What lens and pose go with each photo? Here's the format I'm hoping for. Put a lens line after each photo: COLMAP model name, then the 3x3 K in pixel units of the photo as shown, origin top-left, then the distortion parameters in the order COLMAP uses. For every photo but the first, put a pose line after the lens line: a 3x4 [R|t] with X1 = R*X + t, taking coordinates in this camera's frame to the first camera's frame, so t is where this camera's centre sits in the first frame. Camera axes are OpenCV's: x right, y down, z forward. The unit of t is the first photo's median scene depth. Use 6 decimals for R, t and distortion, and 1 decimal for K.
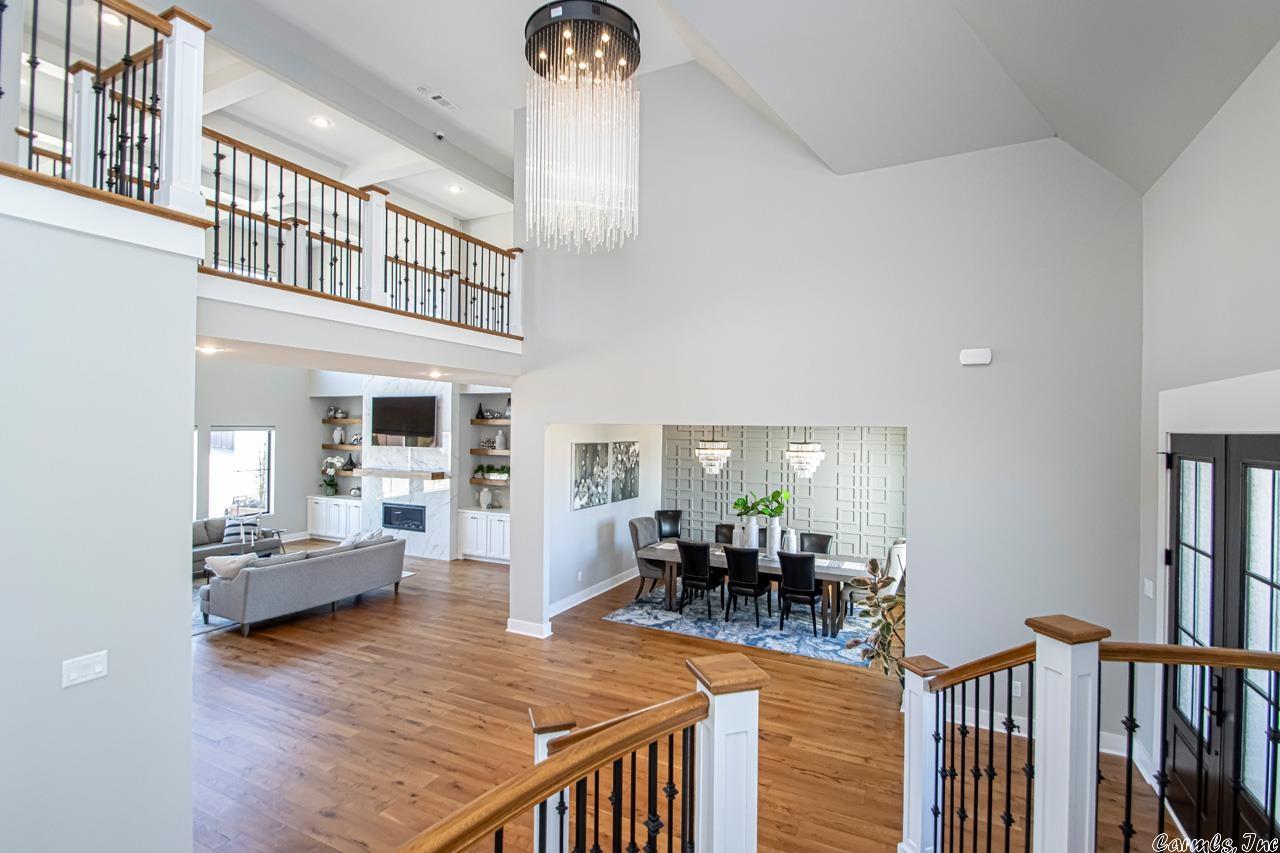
lens RADIAL K [[609.9, 0, 645.0], [0, 609.9, 426.4], [0, 0, 1]] dist [0.009854, -0.000371]
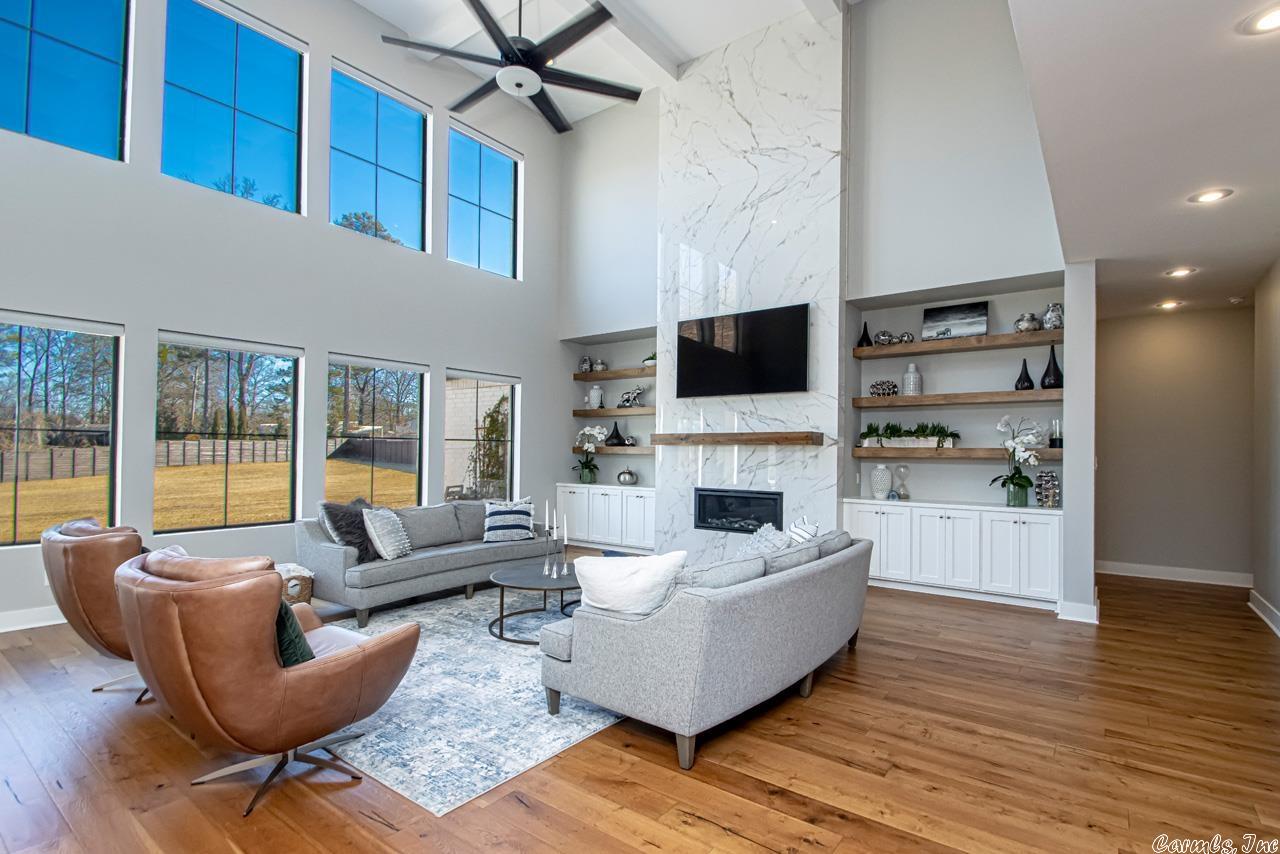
lens RADIAL K [[618.1, 0, 657.1], [0, 618.1, 437.9], [0, 0, 1]] dist [-0.002846, -0.000305]
pose [[0.986219, 0.001627, -0.165434, -0.374505], [-0.005167, 0.999767, -0.020973, 0.089155], [0.165362, 0.021538, 0.985998, 0.378839]]
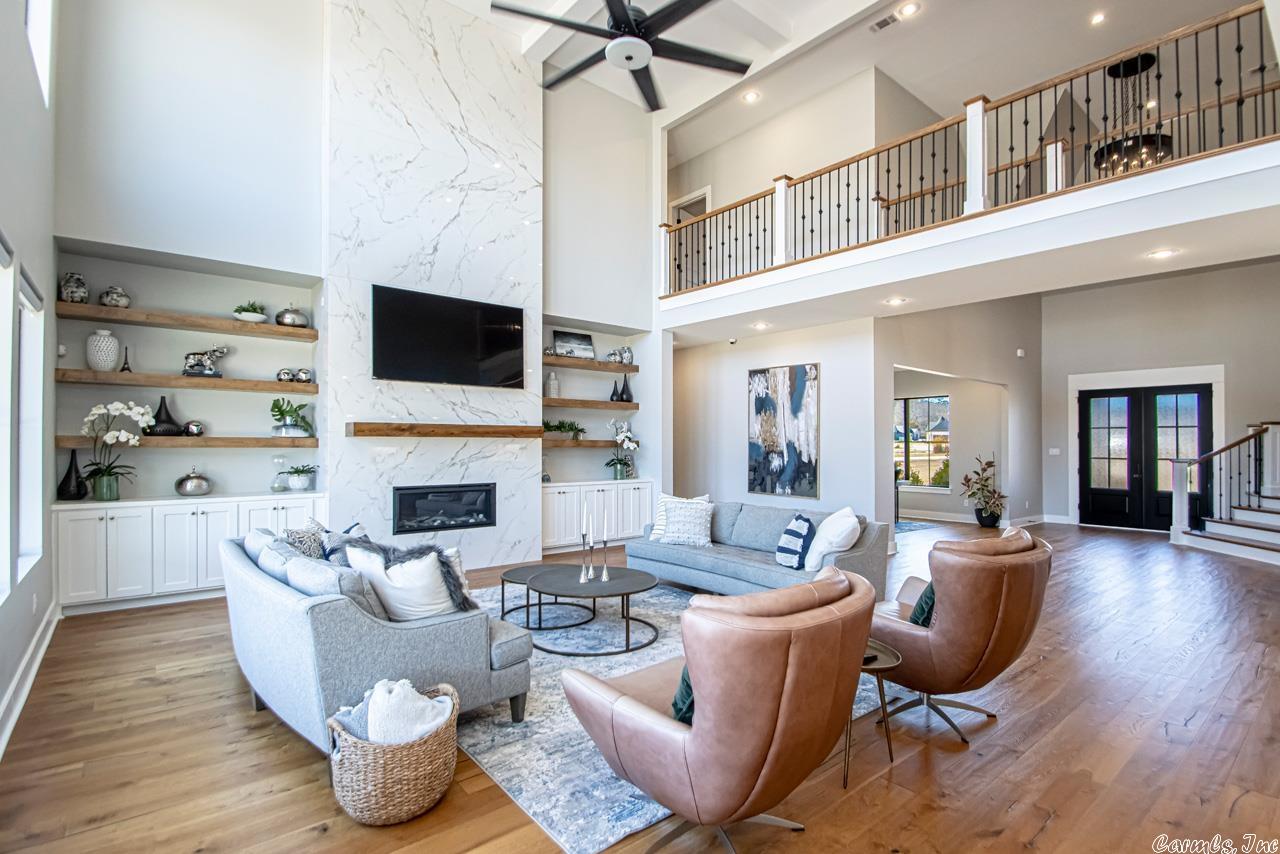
lens RADIAL K [[609.9, 0, 645.0], [0, 609.9, 426.9], [0, 0, 1]] dist [0.009854, -0.000371]
pose [[0.401748, 0.022931, 0.915463, -0.858261], [-0.002703, 0.999712, -0.023854, 0.086585], [-0.915746, 0.007109, 0.401694, 0.607161]]
